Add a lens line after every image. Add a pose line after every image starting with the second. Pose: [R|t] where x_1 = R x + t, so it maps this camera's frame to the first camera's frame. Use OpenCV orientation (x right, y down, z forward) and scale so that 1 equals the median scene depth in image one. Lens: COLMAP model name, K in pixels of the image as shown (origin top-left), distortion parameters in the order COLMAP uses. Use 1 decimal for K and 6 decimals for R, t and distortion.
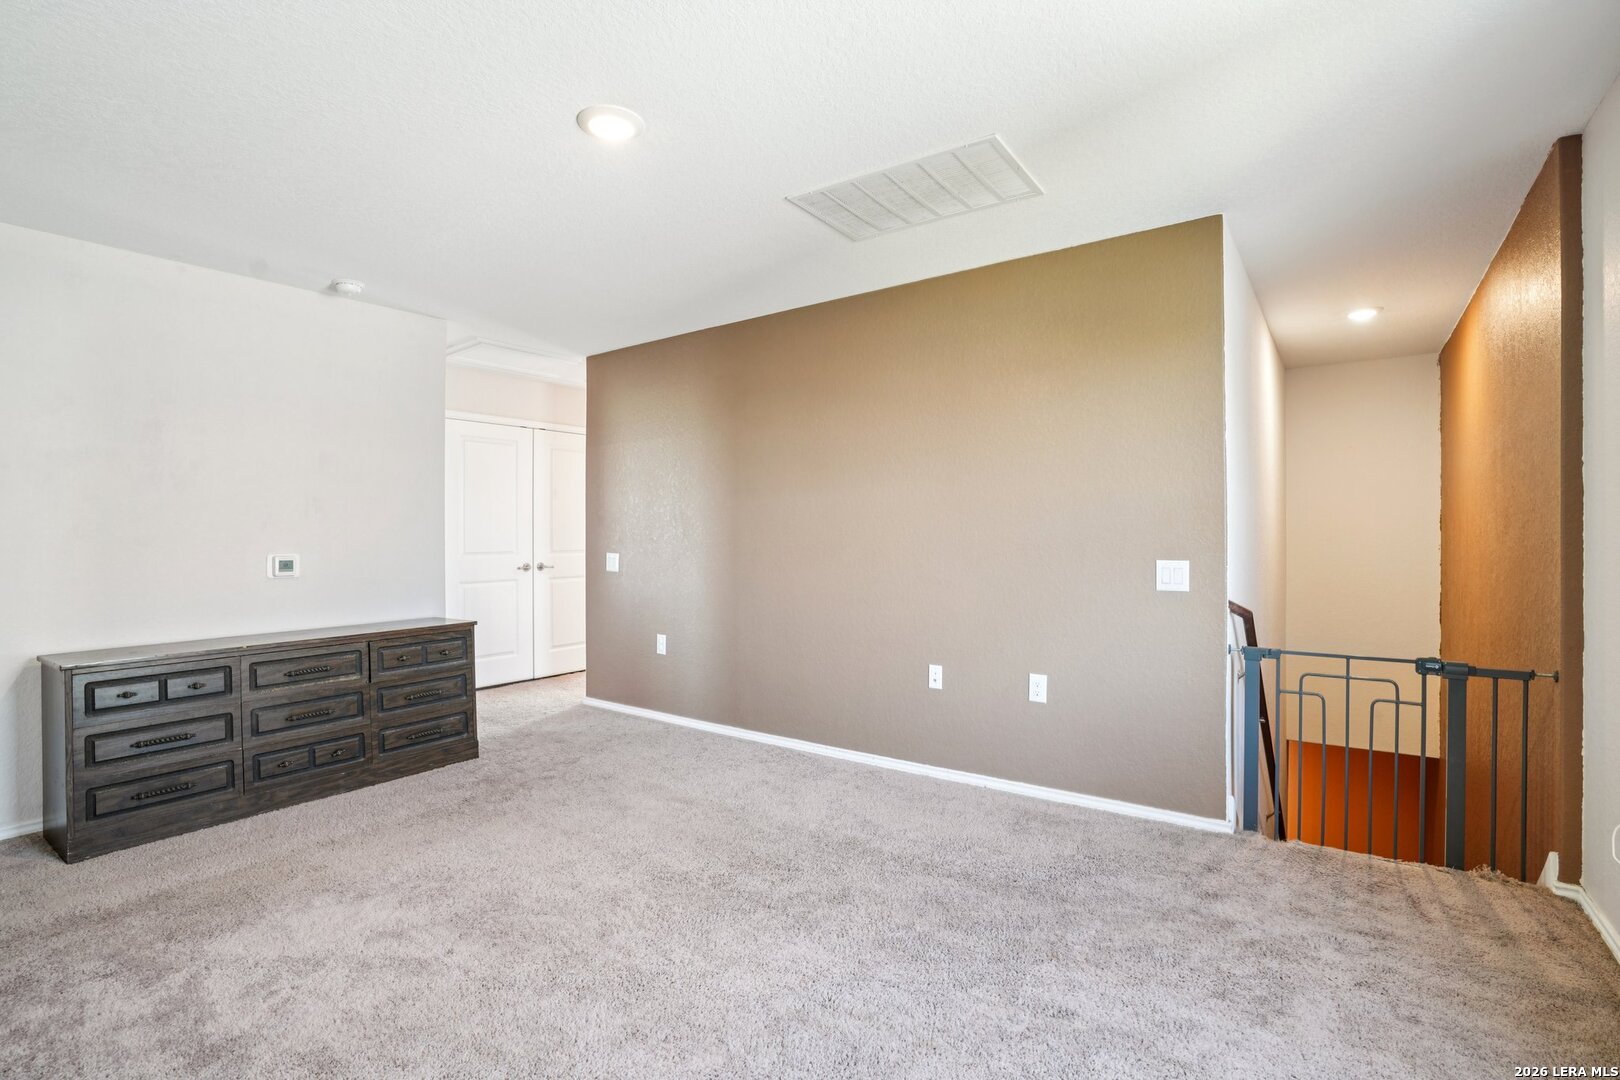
lens RADIAL K [[753.8, 0, 808.3], [0, 753.8, 531.0], [0, 0, 1]] dist [-0.075860, 0.030180]
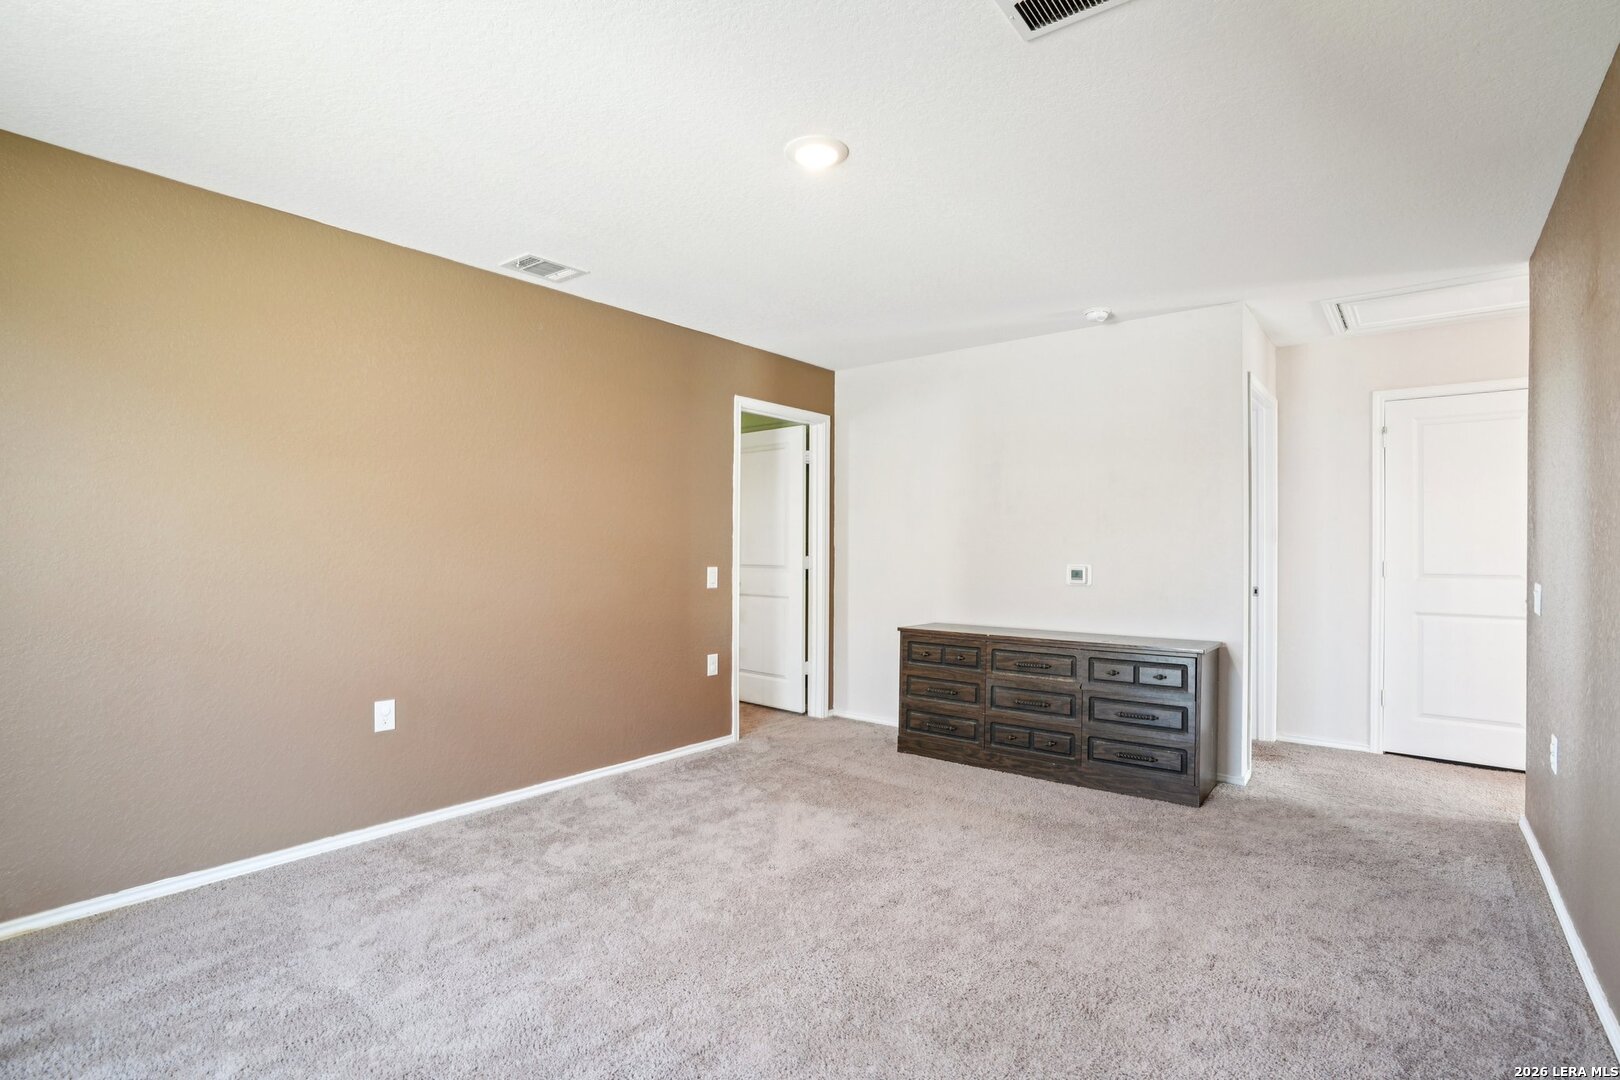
lens RADIAL K [[753.8, 0, 808.3], [0, 753.8, 531.0], [0, 0, 1]] dist [-0.075860, 0.030180]
pose [[-0.045988, -0.010803, -0.998884, 0.511530], [-0.003460, 0.999937, -0.010655, -0.007862], [0.998936, 0.002966, -0.046022, 0.681470]]
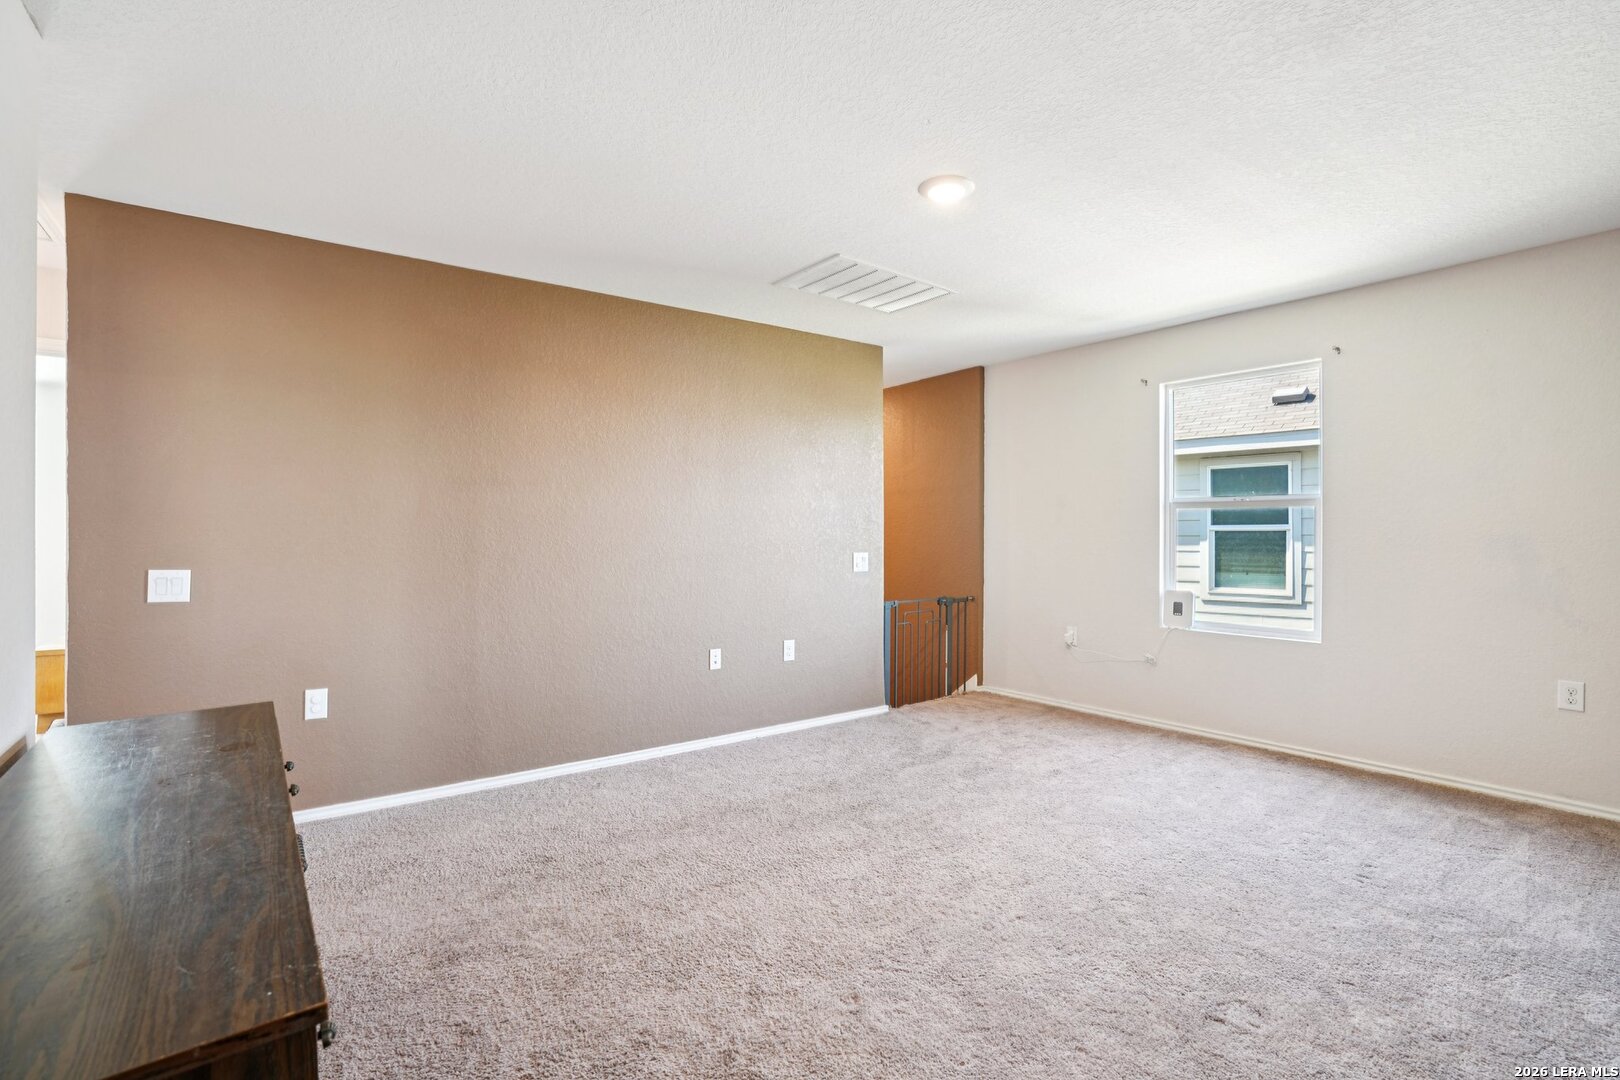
lens RADIAL K [[753.8, 0, 808.3], [0, 753.8, 531.0], [0, 0, 1]] dist [-0.075860, 0.030180]
pose [[0.288578, 0.007166, 0.957429, -0.965295], [-0.000641, 0.999973, -0.007291, 0.004661], [-0.957456, 0.001491, 0.288575, 0.561770]]
